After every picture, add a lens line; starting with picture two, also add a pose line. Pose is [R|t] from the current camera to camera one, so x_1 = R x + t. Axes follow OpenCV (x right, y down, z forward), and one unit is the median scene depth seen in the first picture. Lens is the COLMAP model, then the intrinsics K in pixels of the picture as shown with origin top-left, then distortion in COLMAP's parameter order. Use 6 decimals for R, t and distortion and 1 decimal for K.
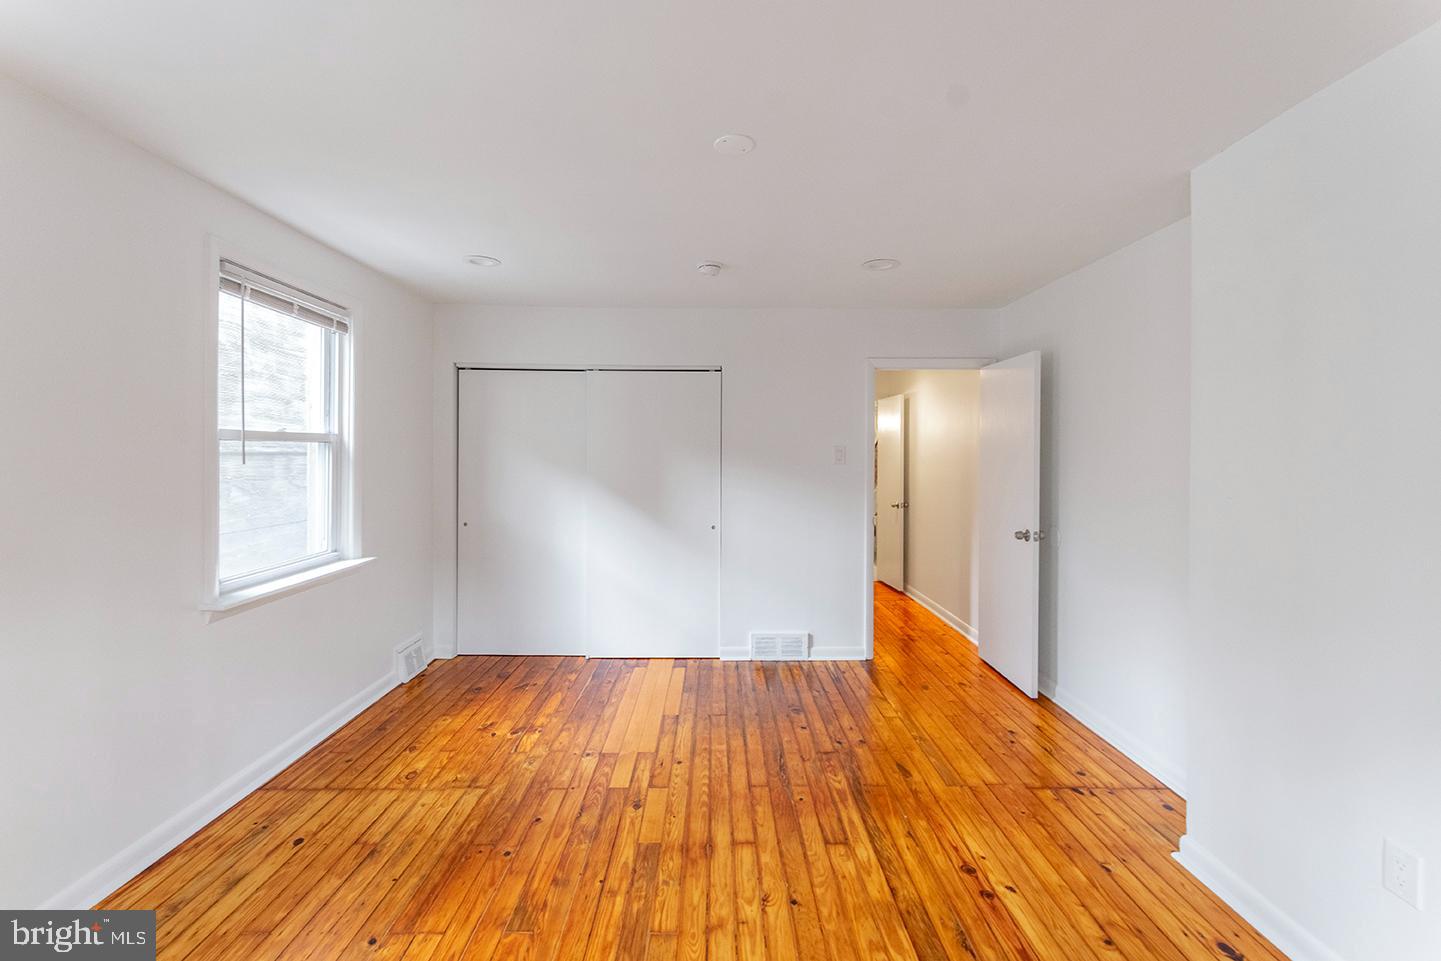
lens RADIAL K [[652.2, 0, 721.1], [0, 652.2, 470.0], [0, 0, 1]] dist [-0.001844, -0.000042]
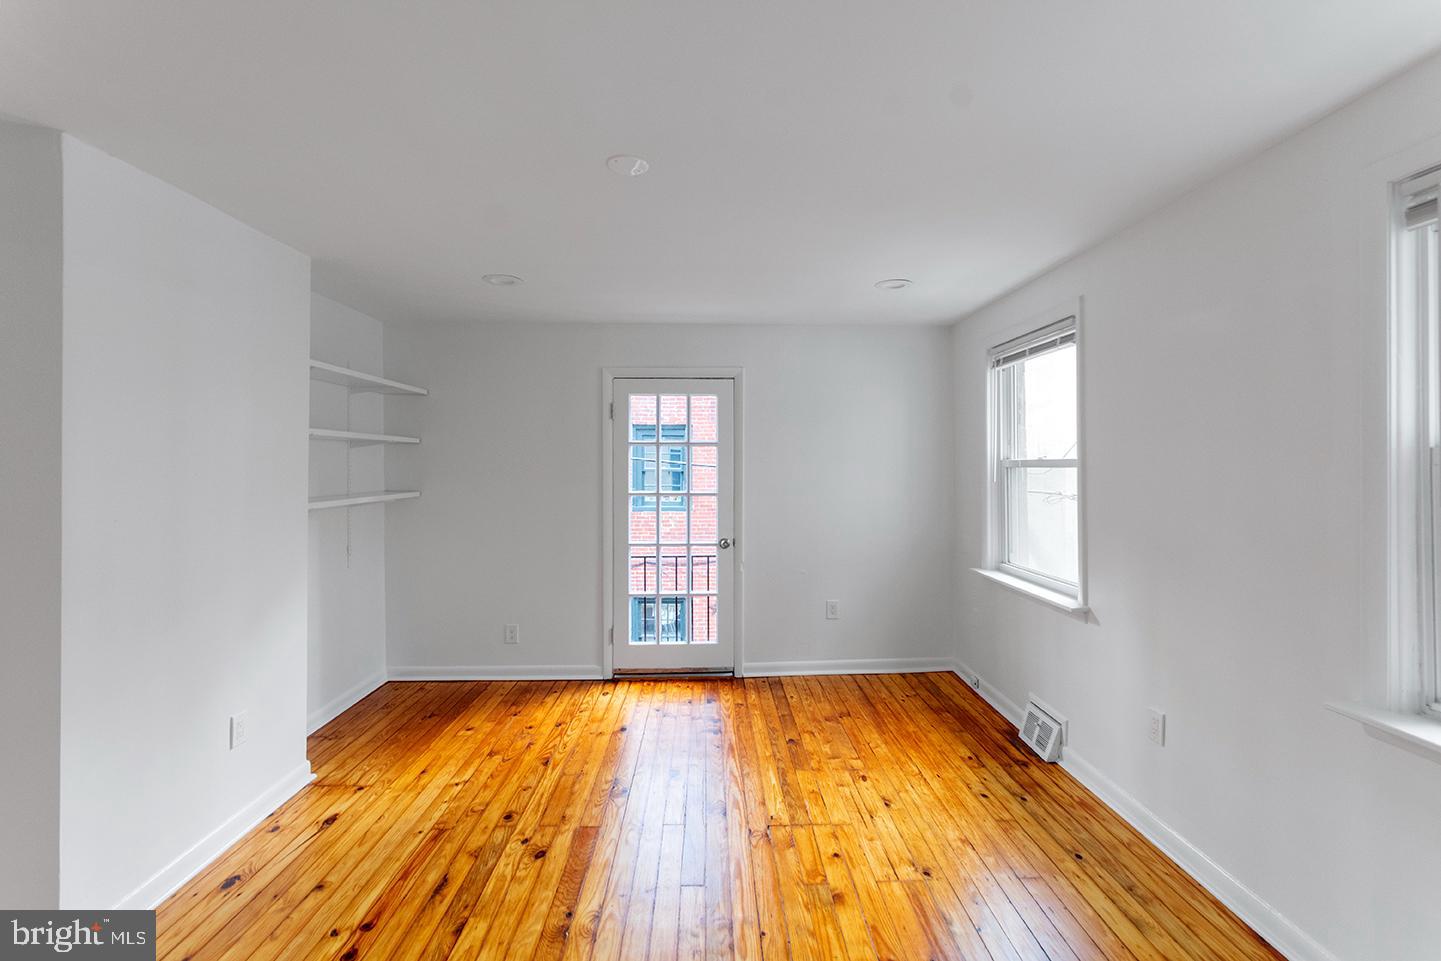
lens RADIAL K [[652.2, 0, 721.0], [0, 652.2, 470.8], [0, 0, 1]] dist [-0.001844, -0.000042]
pose [[-0.999839, -0.006831, -0.016592, -0.108036], [-0.007274, 0.999614, 0.026823, -0.069654], [0.016402, 0.026939, -0.999503, 2.034784]]
